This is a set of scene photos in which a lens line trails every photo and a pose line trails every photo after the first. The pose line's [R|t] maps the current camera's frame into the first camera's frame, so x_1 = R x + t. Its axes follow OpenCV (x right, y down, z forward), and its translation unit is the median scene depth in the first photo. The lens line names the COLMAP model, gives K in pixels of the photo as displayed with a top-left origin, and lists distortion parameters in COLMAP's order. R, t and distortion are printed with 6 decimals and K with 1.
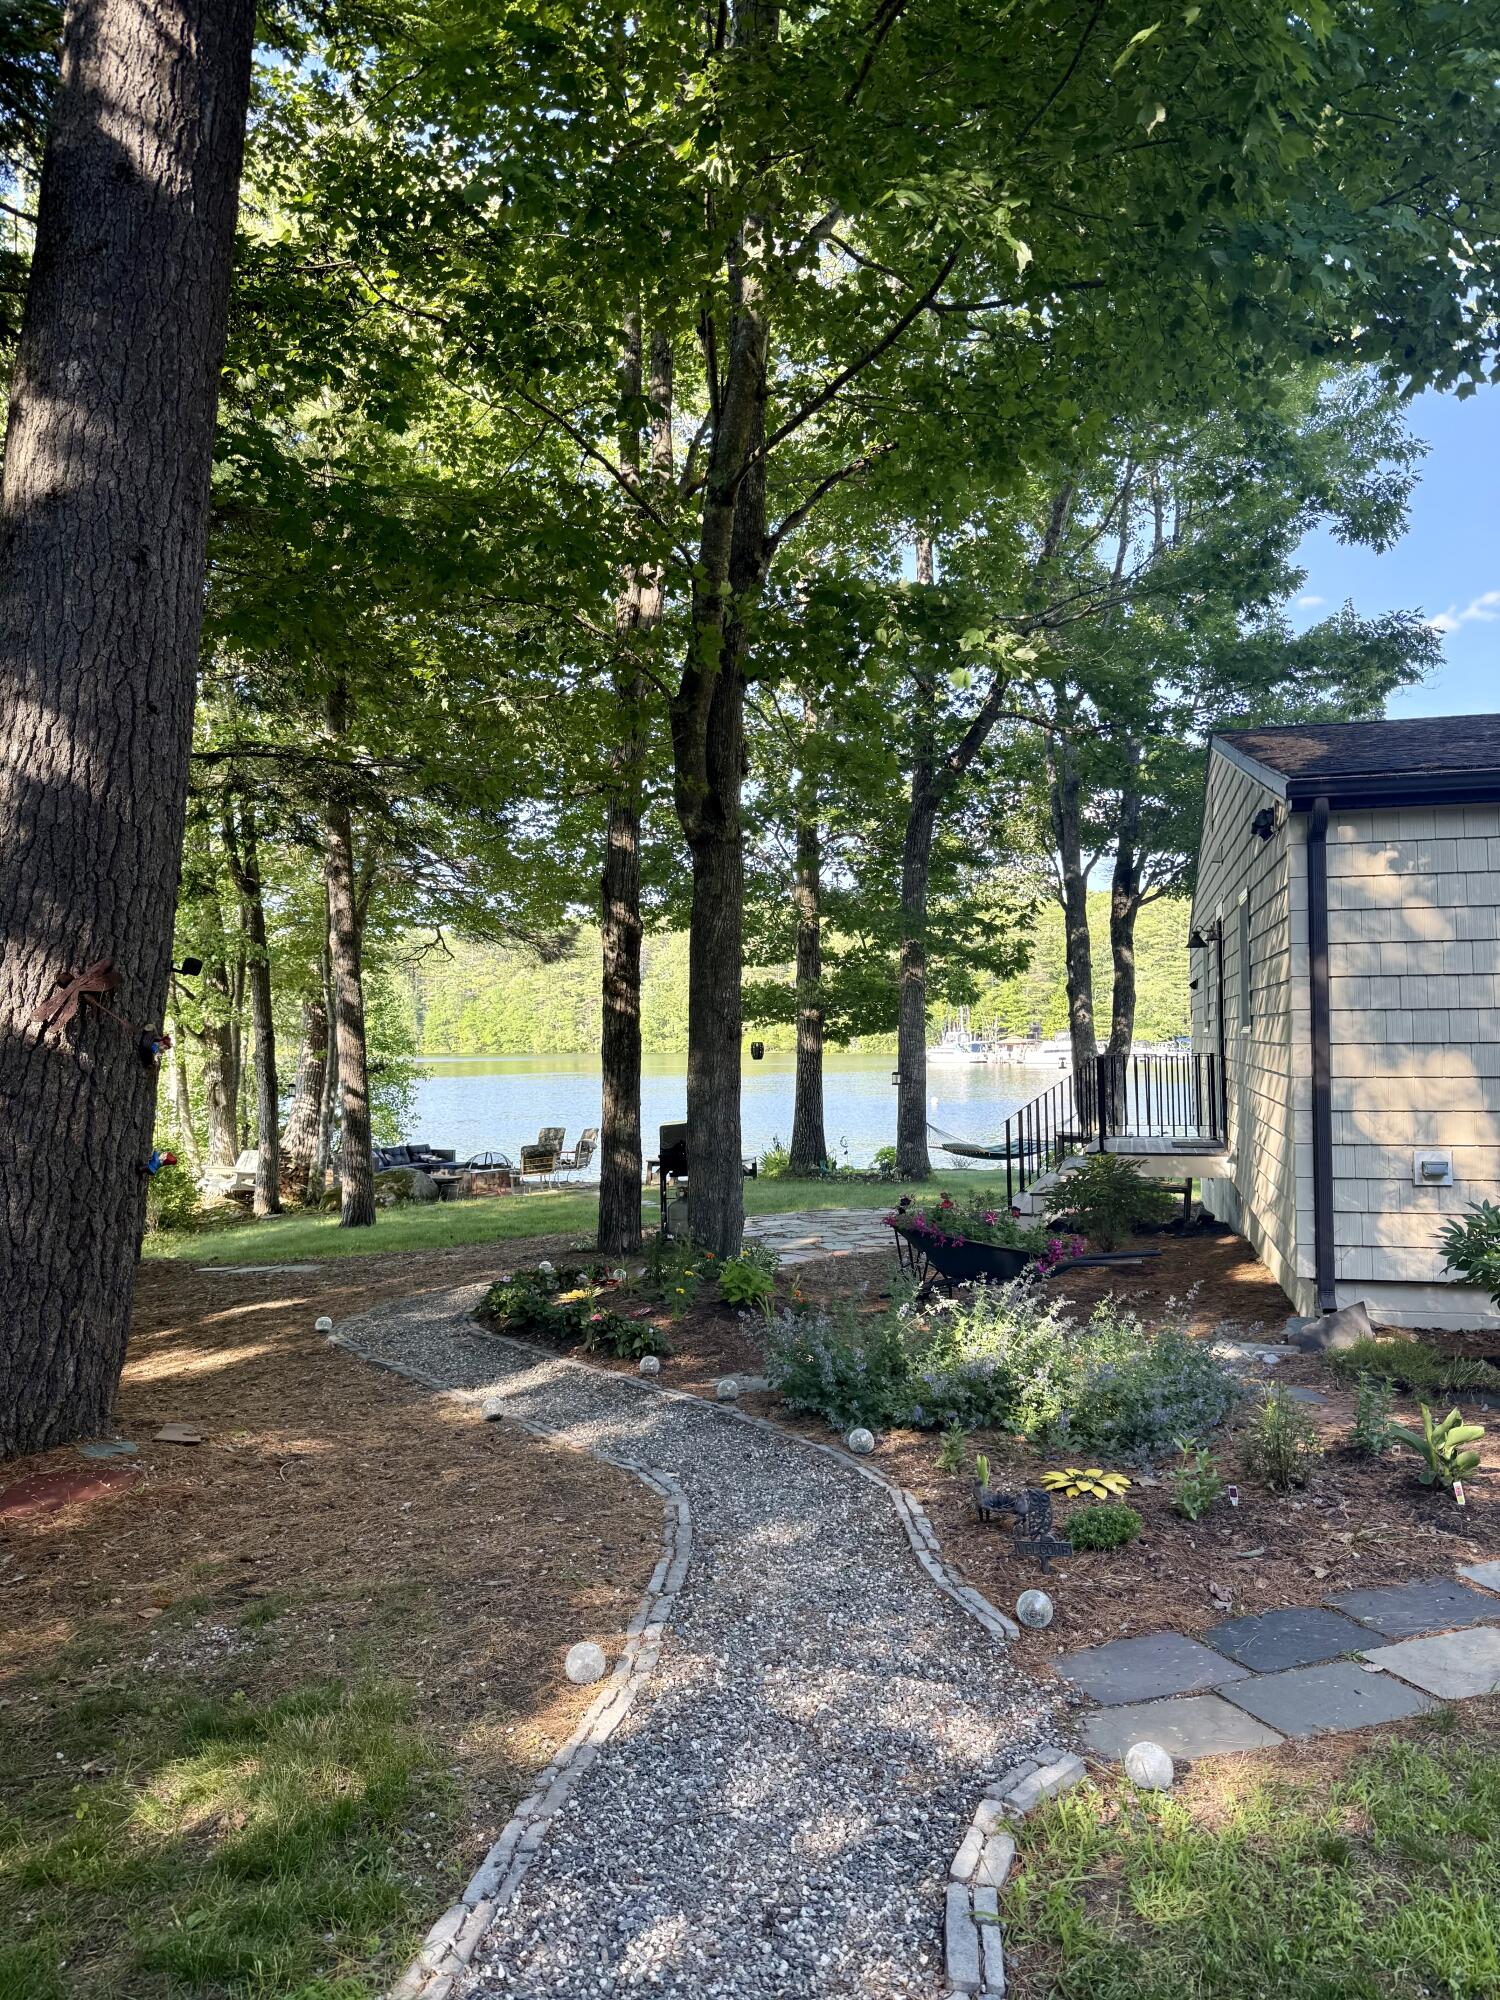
lens RADIAL K [[1412.2, 0, 751.3], [0, 1412.2, 986.9], [0, 0, 1]] dist [0.017458, 0.000953]
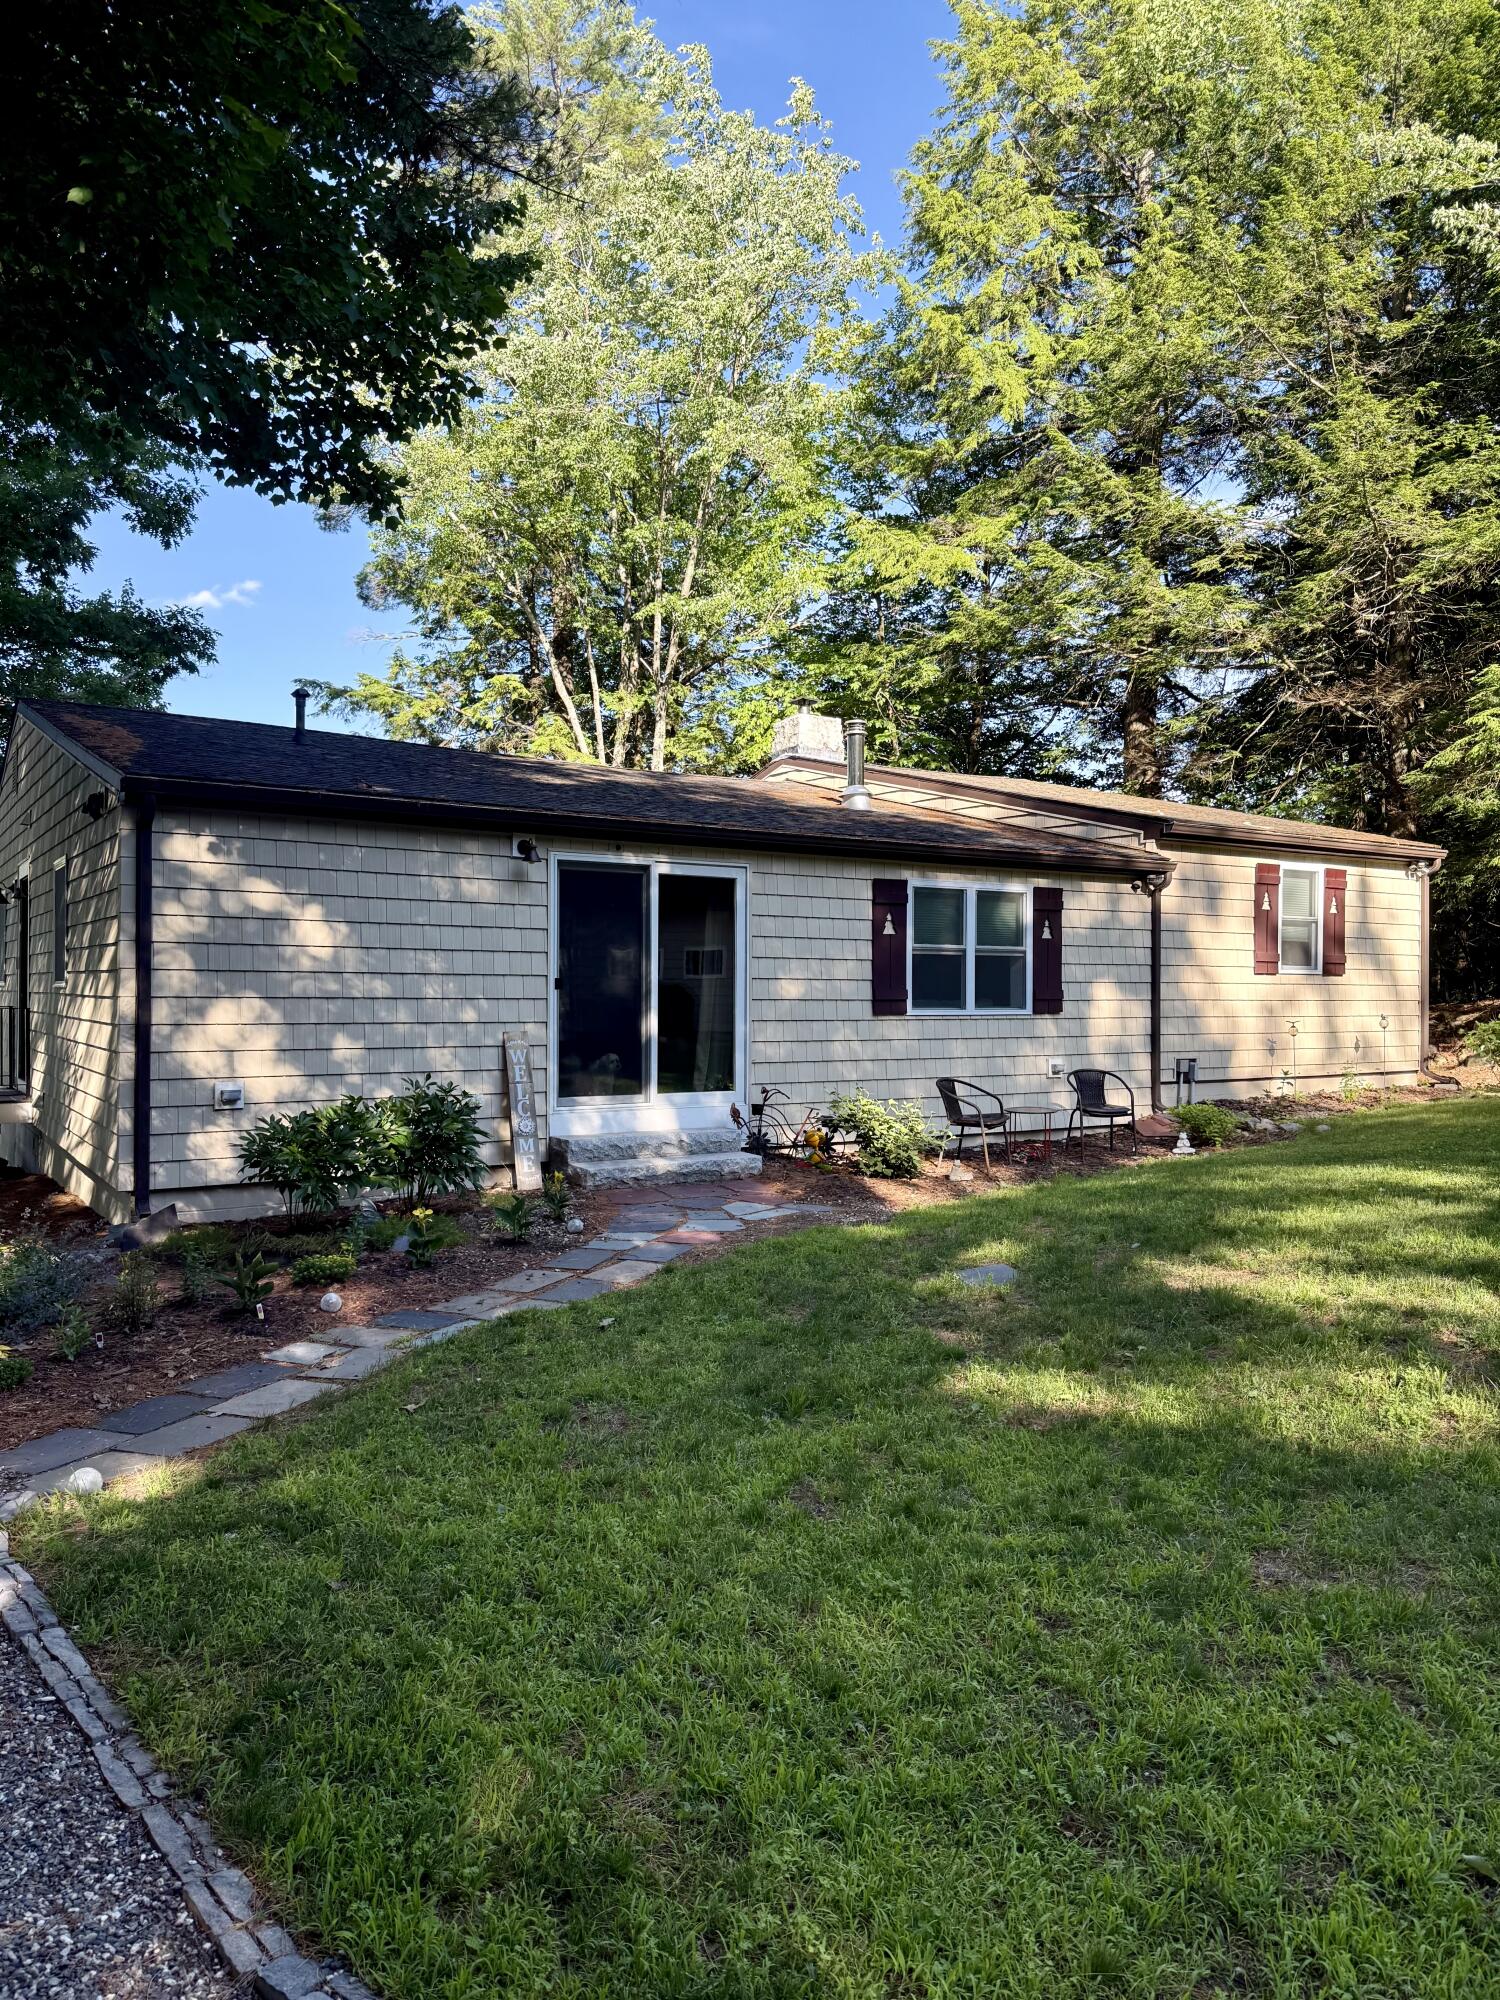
lens RADIAL K [[1412.2, 0, 751.3], [0, 1412.2, 986.9], [0, 0, 1]] dist [0.017458, 0.000953]
pose [[0.670176, 0.023425, 0.741833, -0.130836], [-0.045492, 0.998919, 0.009554, -0.003527], [-0.740807, -0.040150, 0.670517, -0.171521]]
